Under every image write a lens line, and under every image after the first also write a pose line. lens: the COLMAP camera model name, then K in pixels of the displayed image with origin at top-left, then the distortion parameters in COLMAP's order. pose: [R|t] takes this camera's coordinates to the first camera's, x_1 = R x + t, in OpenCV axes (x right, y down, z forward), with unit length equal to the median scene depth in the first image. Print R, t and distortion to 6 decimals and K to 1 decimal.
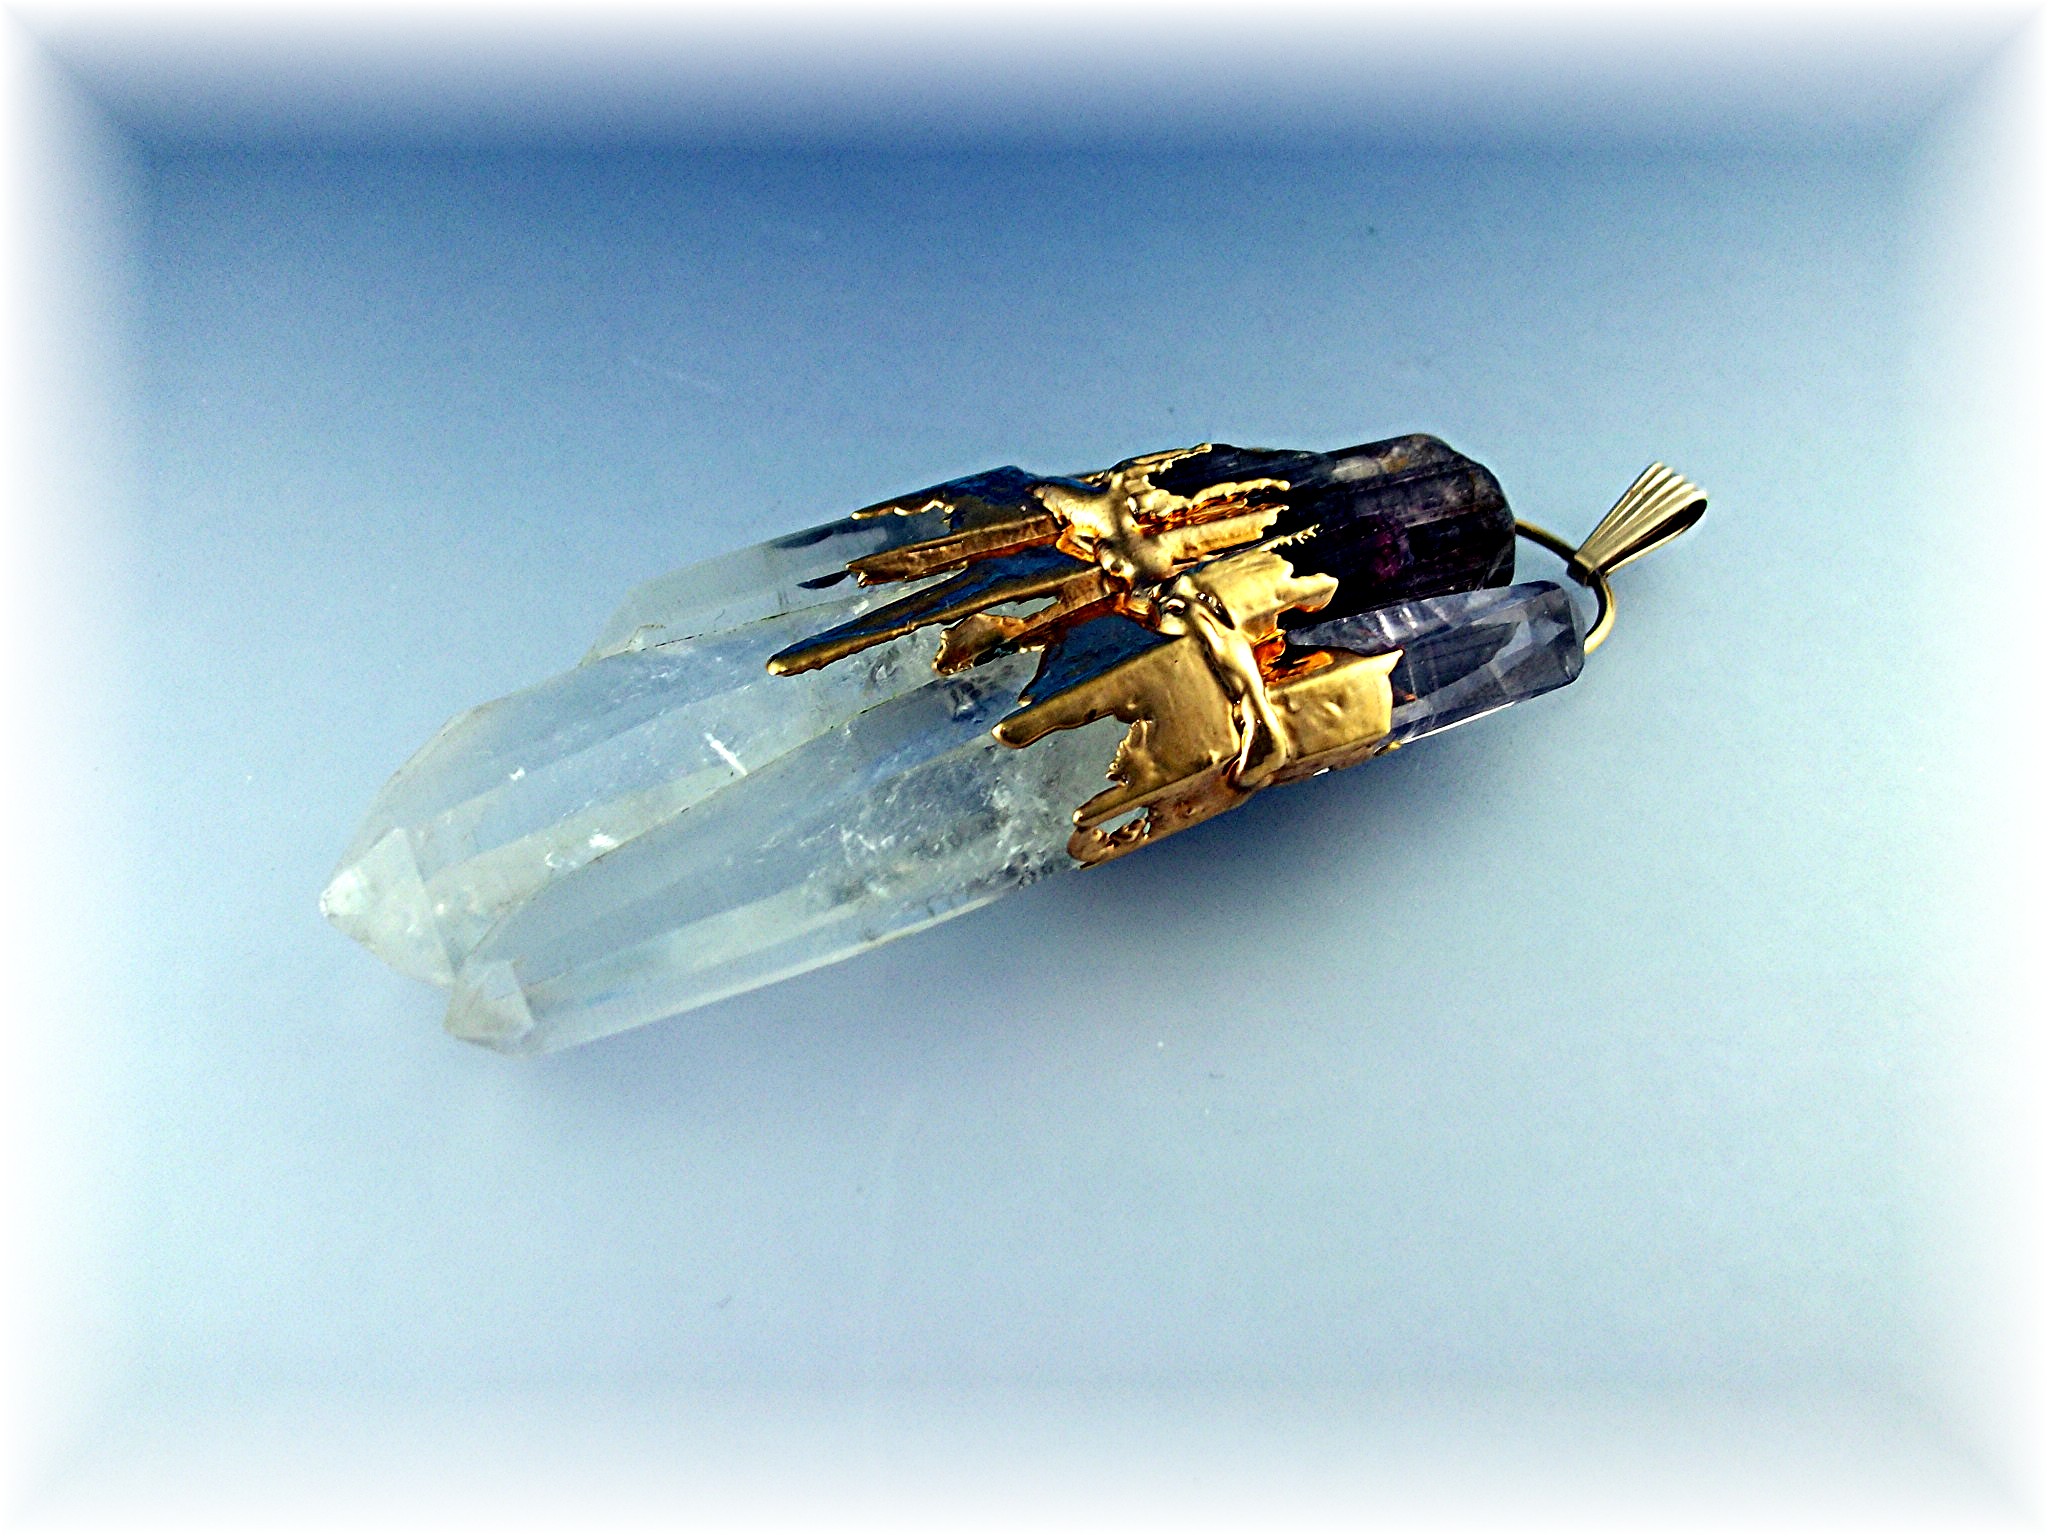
lens RADIAL K [[2183.5, 0, 1024.0], [0, 2183.5, 768.0], [0, 0, 1]] dist [0.002292, 0.007693]
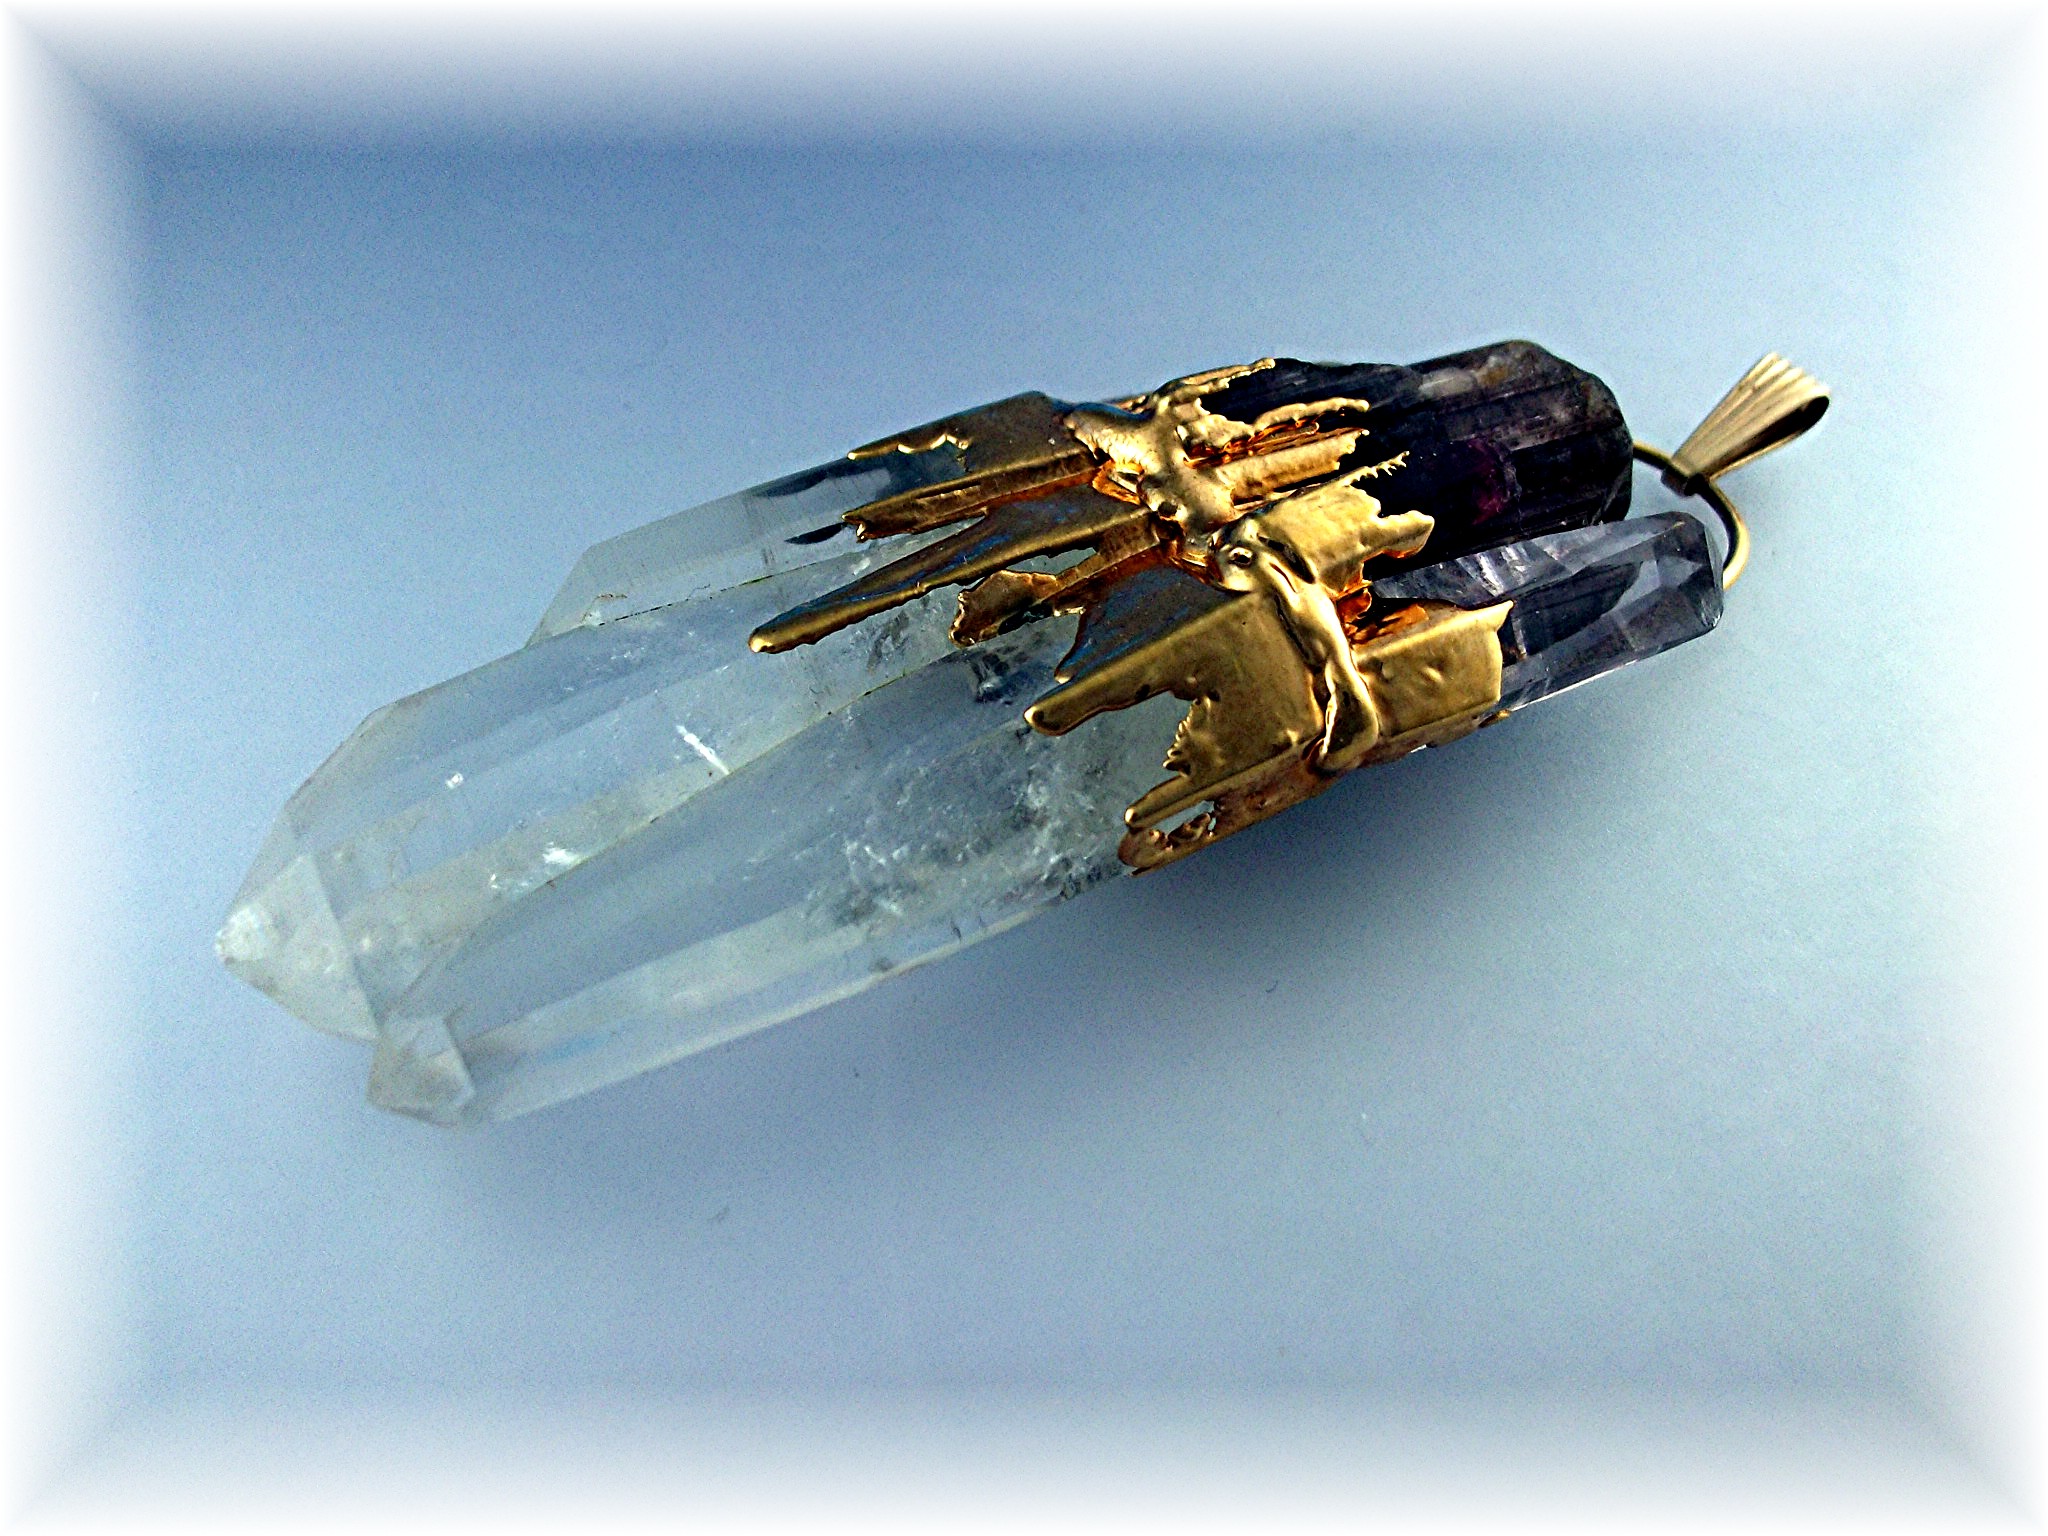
lens RADIAL K [[2183.5, 0, 1024.0], [0, 2183.5, 768.0], [0, 0, 1]] dist [0.002292, 0.007693]
pose [[0.999638, -0.025652, -0.008054, -0.007918], [0.025898, 0.999151, 0.032026, -0.021977], [0.007226, -0.032223, 0.999455, 0.167587]]
